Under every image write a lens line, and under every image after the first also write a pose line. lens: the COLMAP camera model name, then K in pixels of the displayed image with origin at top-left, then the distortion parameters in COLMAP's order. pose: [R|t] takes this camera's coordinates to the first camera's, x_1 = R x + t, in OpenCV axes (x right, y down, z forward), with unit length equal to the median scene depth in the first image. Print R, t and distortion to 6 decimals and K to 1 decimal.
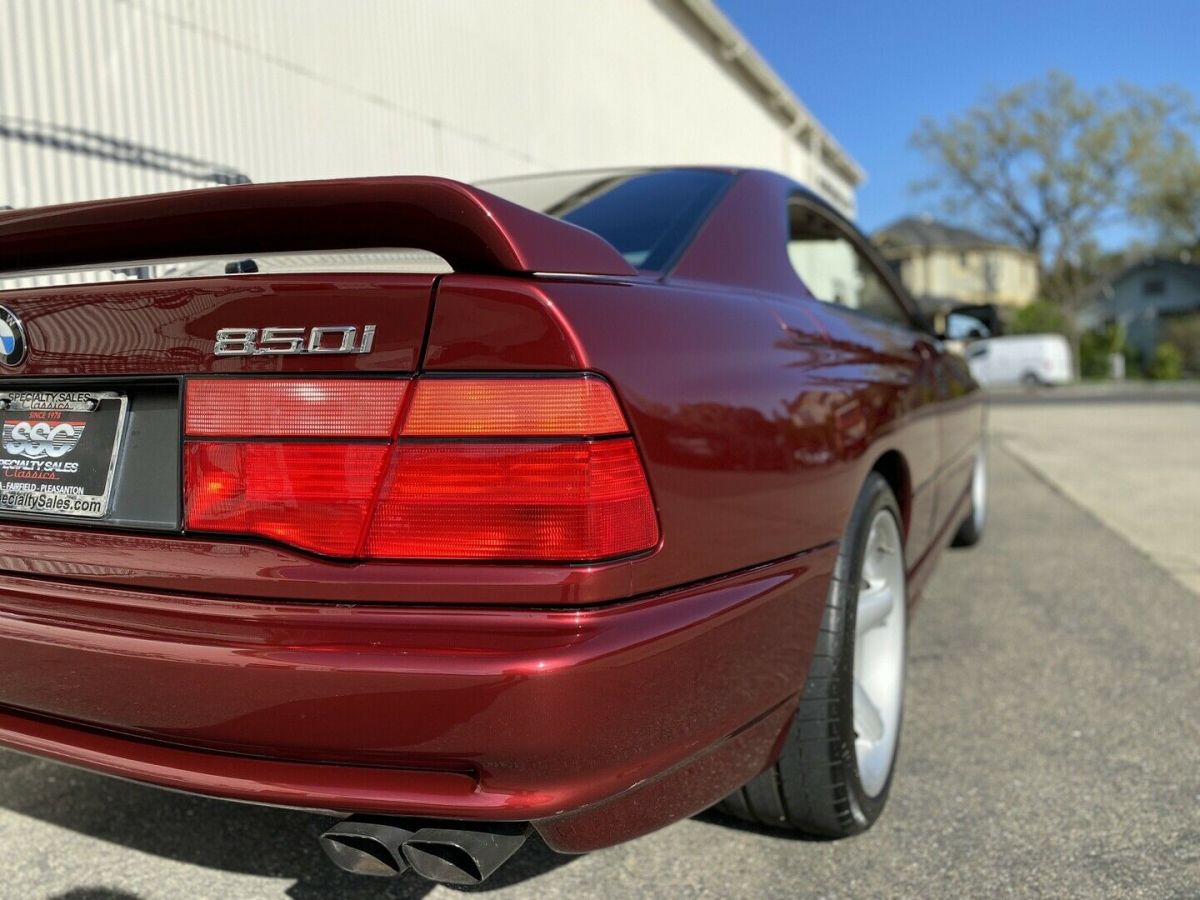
lens RADIAL K [[916.4, 0, 599.3], [0, 916.4, 447.9], [0, 0, 1]] dist [0.043648, -0.046236]
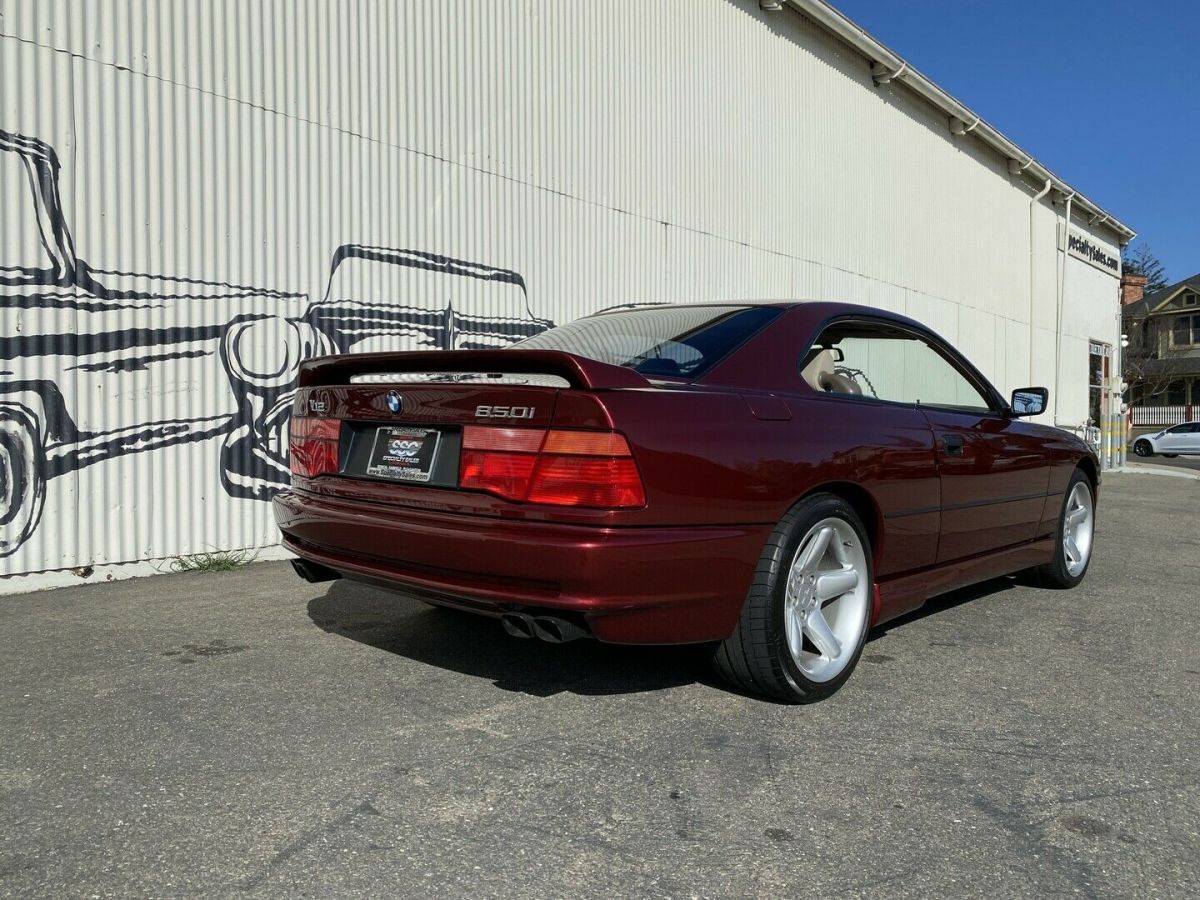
lens RADIAL K [[916.4, 0, 600.9], [0, 916.4, 449.4], [0, 0, 1]] dist [0.043648, -0.046236]
pose [[0.960614, 0.052150, -0.272948, 0.487667], [-0.065488, 0.997052, -0.039978, 0.053638], [0.270058, 0.056279, 0.961198, -1.061025]]
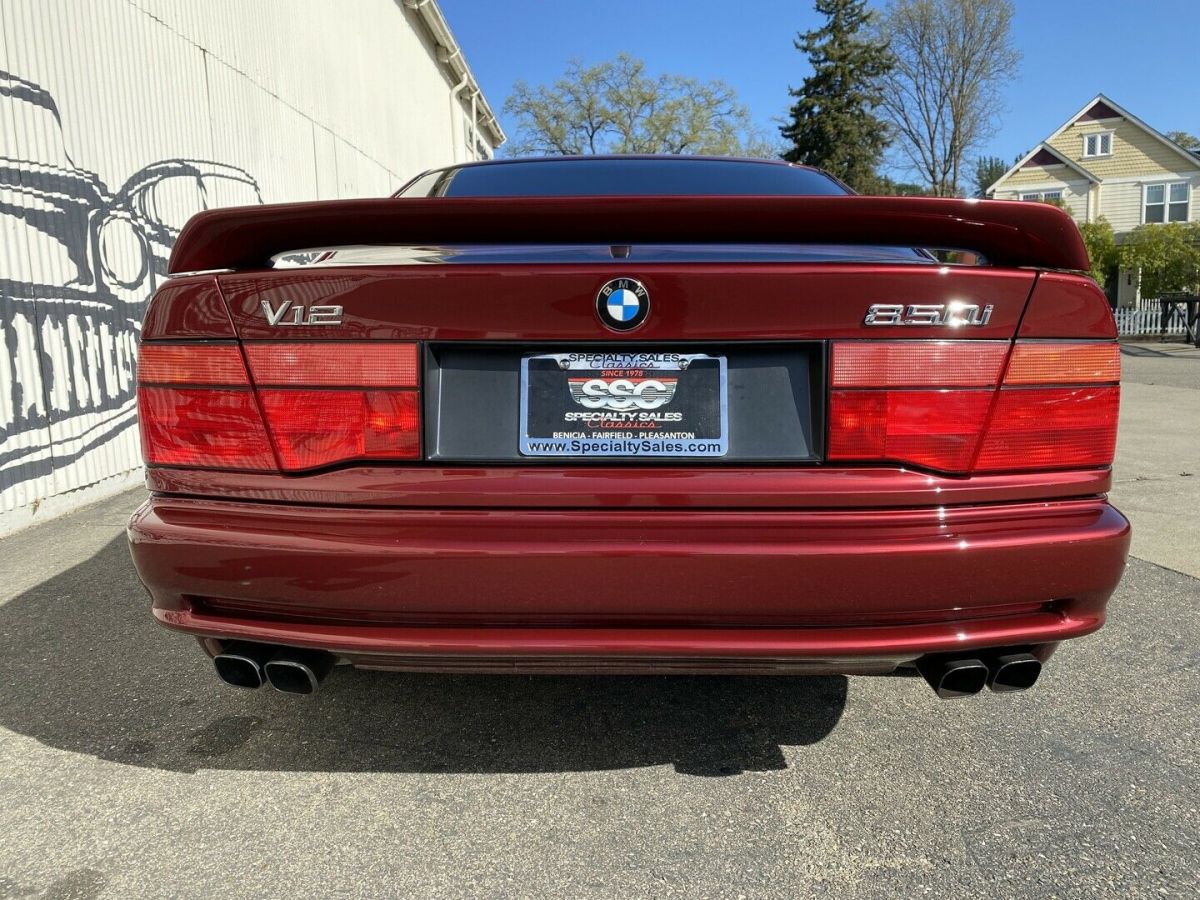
lens RADIAL K [[916.4, 0, 606.5], [0, 916.4, 439.8], [0, 0, 1]] dist [0.043648, -0.046236]
pose [[0.905270, -0.040436, 0.422907, -1.119656], [0.022901, 0.998657, 0.046465, -0.005992], [-0.424218, -0.032379, 0.904981, -0.027982]]
